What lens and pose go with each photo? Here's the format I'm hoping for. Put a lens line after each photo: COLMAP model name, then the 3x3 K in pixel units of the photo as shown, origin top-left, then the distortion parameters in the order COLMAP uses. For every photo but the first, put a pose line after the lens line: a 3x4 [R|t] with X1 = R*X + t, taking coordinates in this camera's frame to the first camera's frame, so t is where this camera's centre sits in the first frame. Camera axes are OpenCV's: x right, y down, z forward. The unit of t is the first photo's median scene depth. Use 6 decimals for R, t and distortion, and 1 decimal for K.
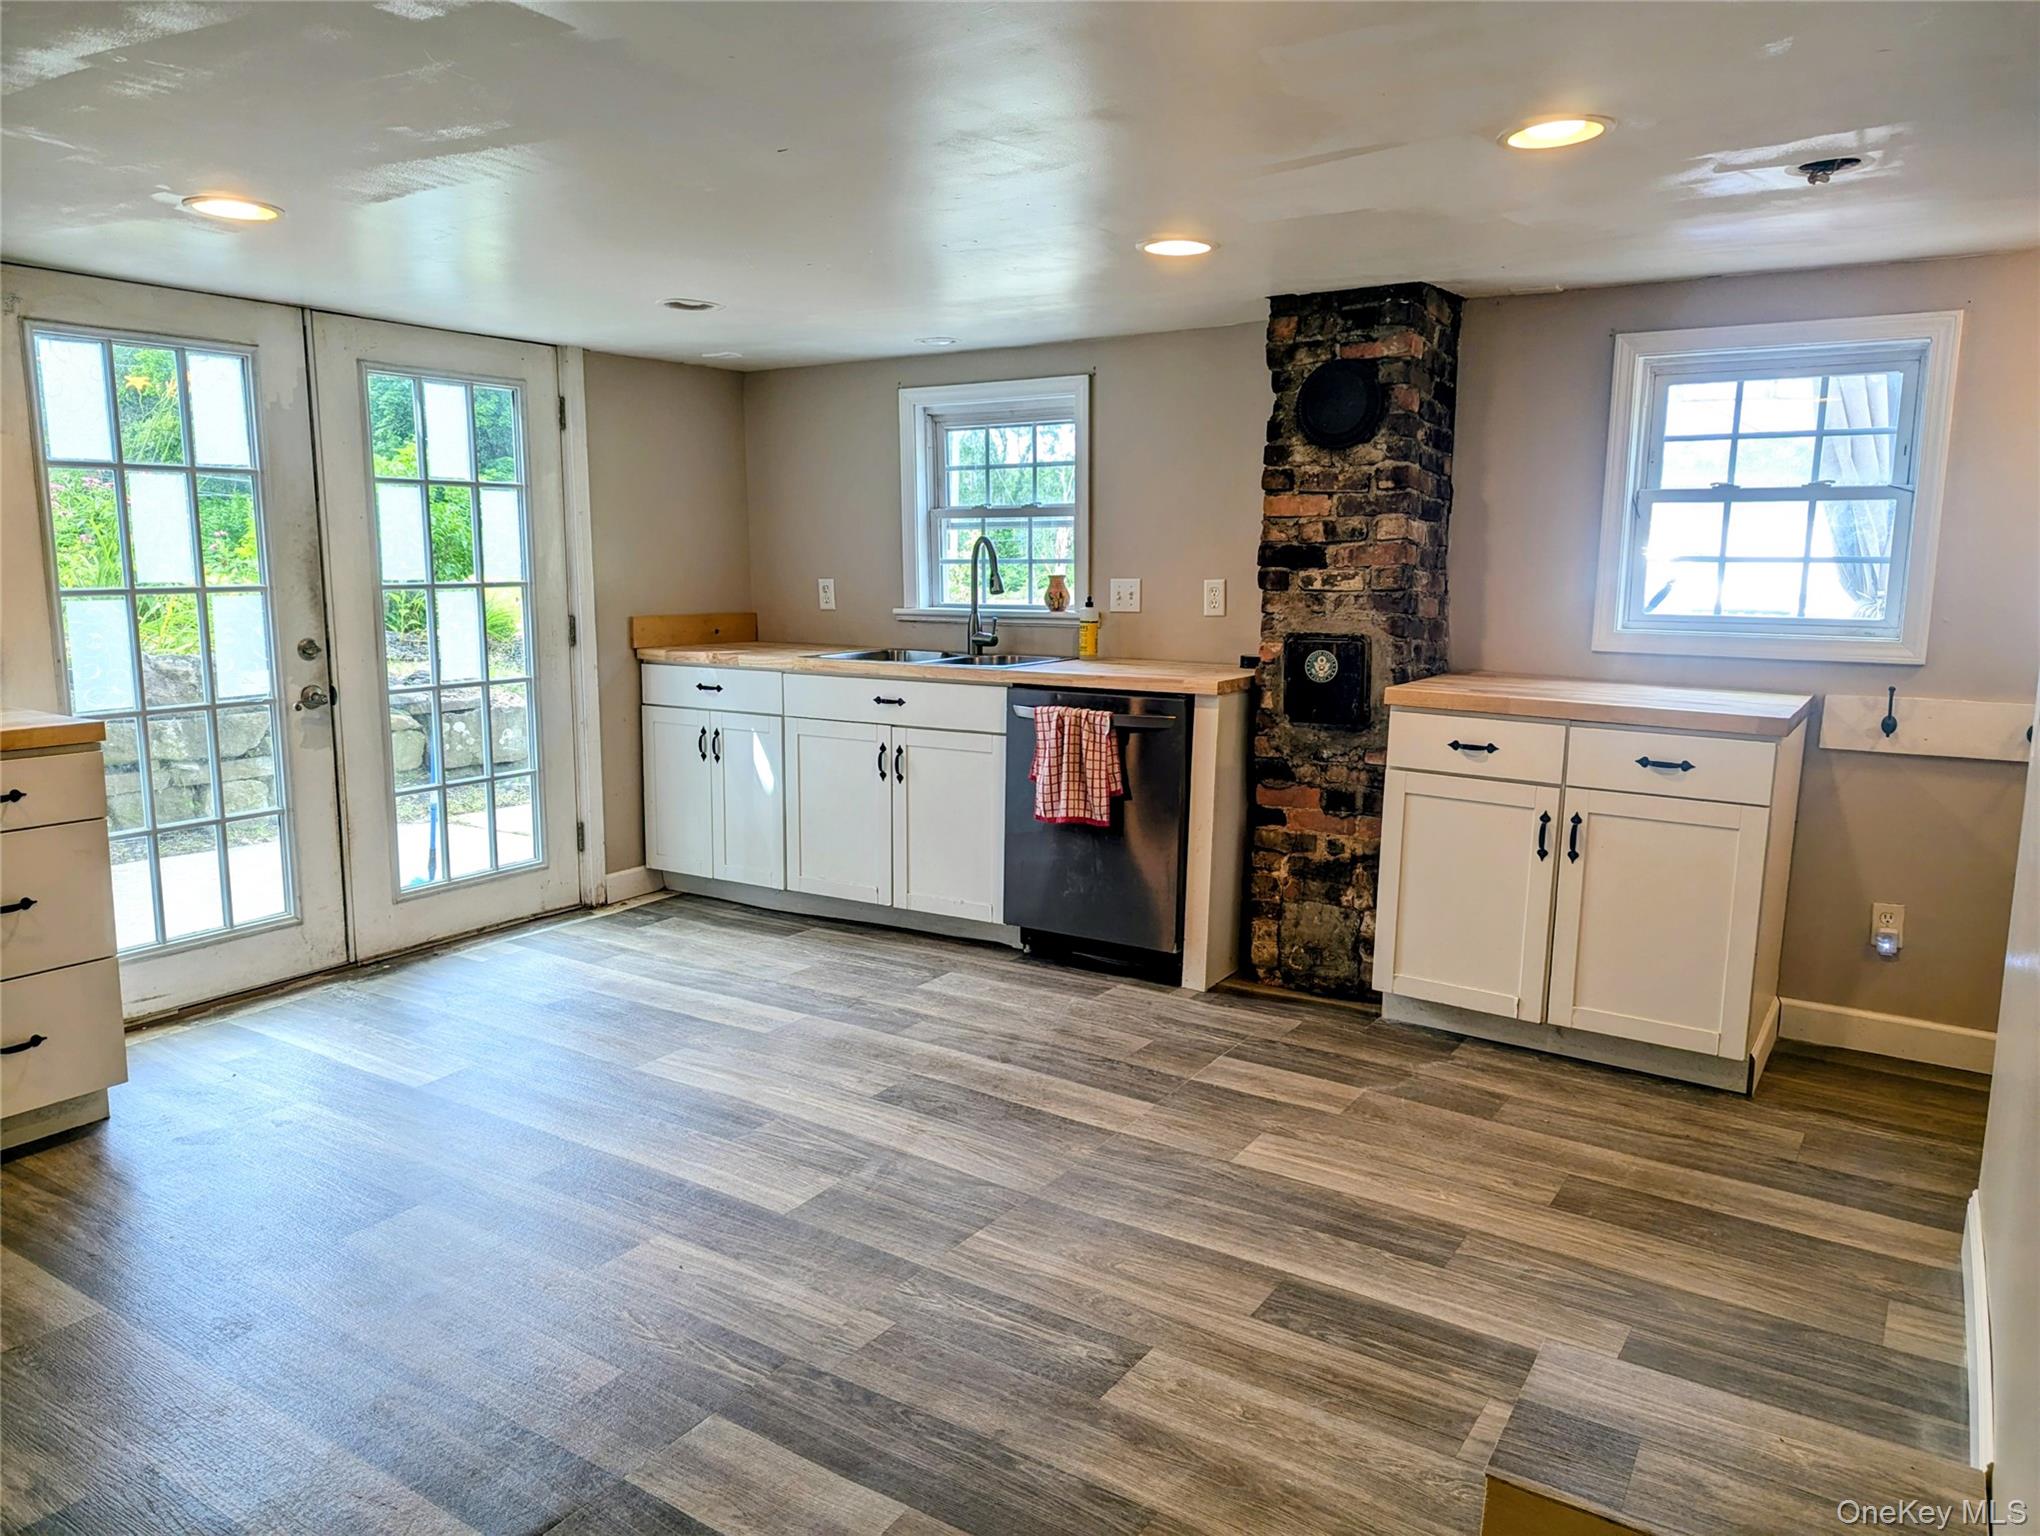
lens RADIAL K [[1440.8, 0, 1006.7], [0, 1440.8, 781.7], [0, 0, 1]] dist [0.063340, -0.051513]
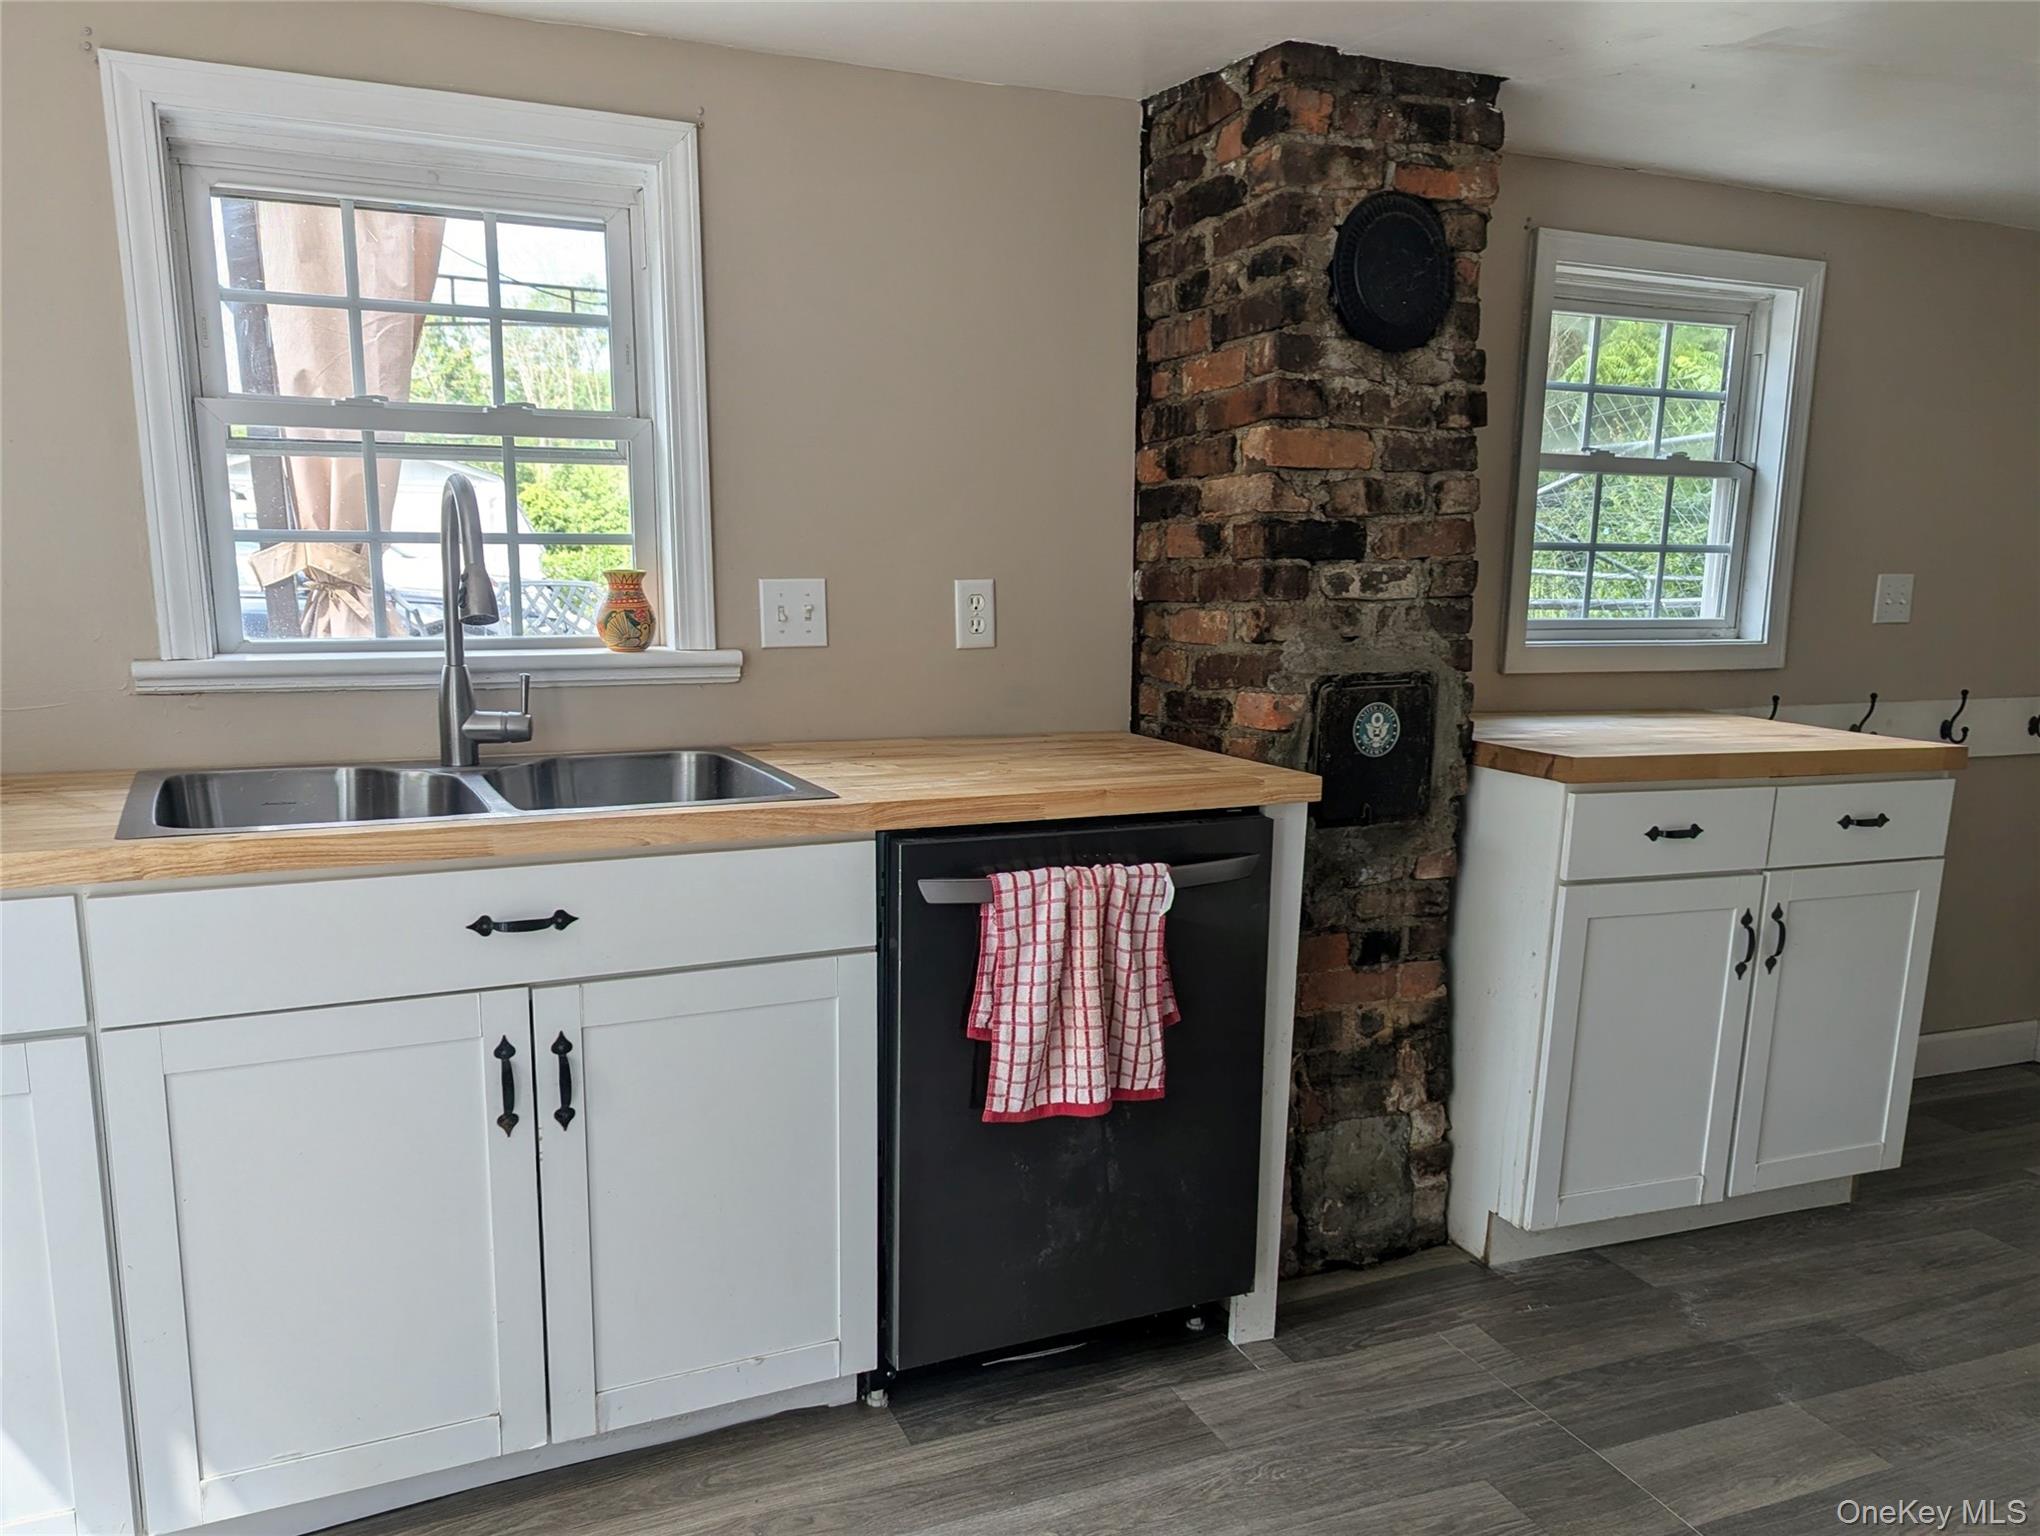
lens RADIAL K [[1603.4, 0, 1026.7], [0, 1603.4, 861.7], [0, 0, 1]] dist [0.038791, -0.005935]
pose [[0.529386, -0.165068, 0.832168, -0.404200], [0.118261, 0.985670, 0.120284, -0.121086], [-0.840098, 0.034736, 0.541321, 0.761931]]
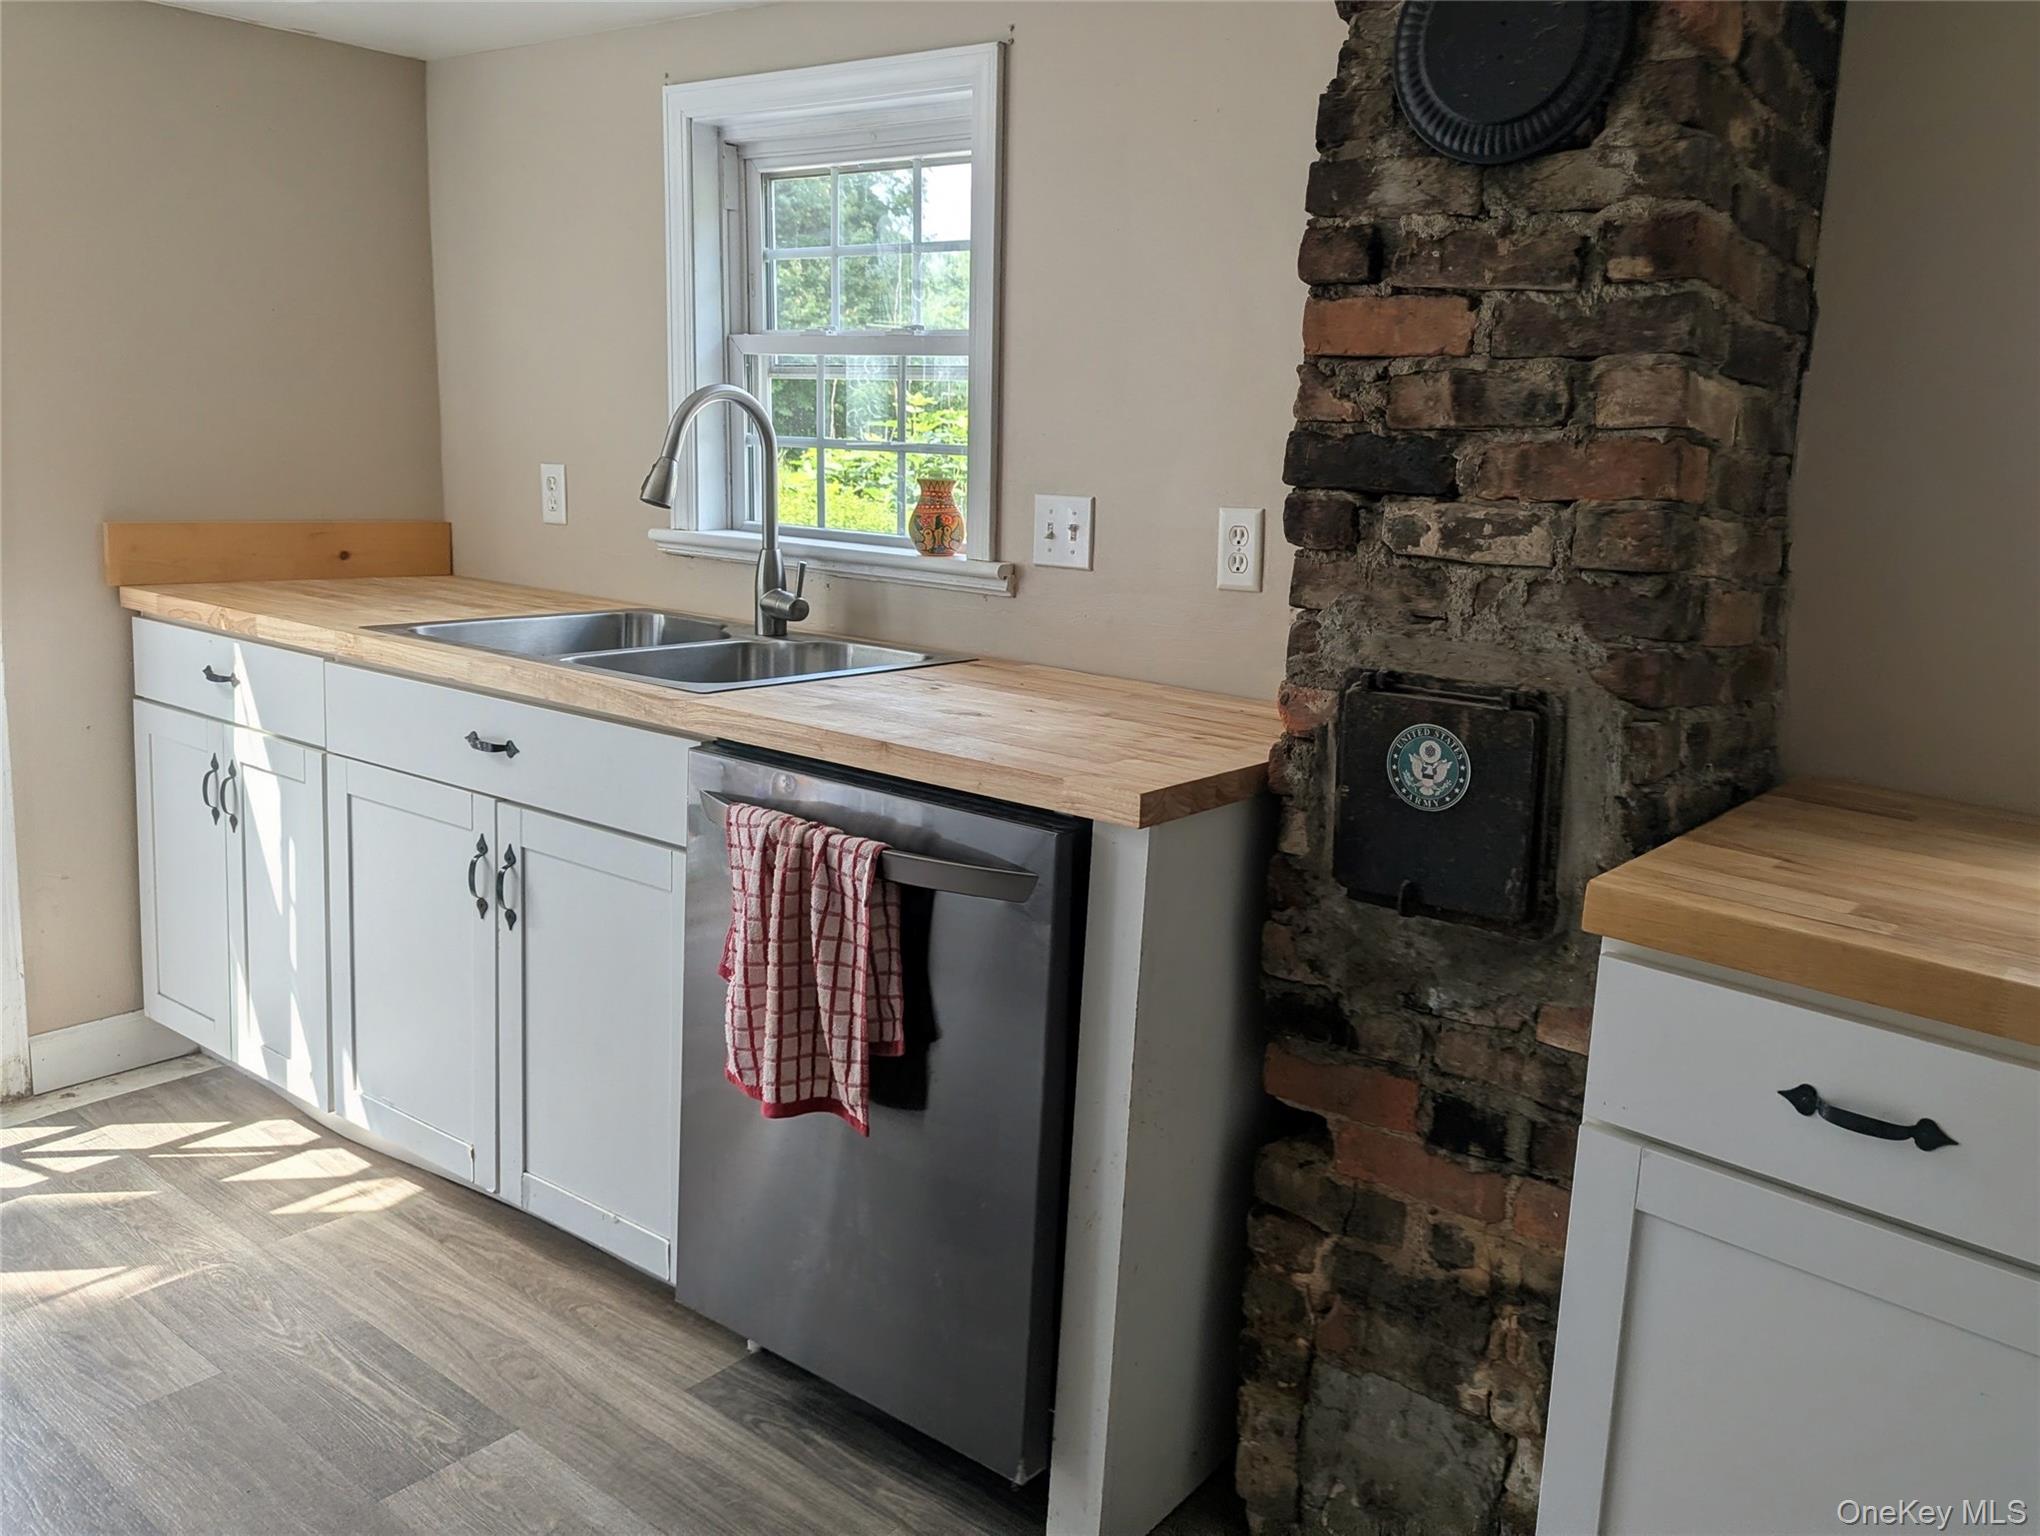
lens RADIAL K [[1619.6, 0, 1144.9], [0, 1619.6, 694.4], [0, 0, 1]] dist [0.039380, -0.003865]
pose [[0.996883, 0.052215, -0.059140, 0.168070], [-0.052283, 0.998632, 0.000403, -0.093834], [0.059080, 0.002690, 0.998250, 0.582293]]
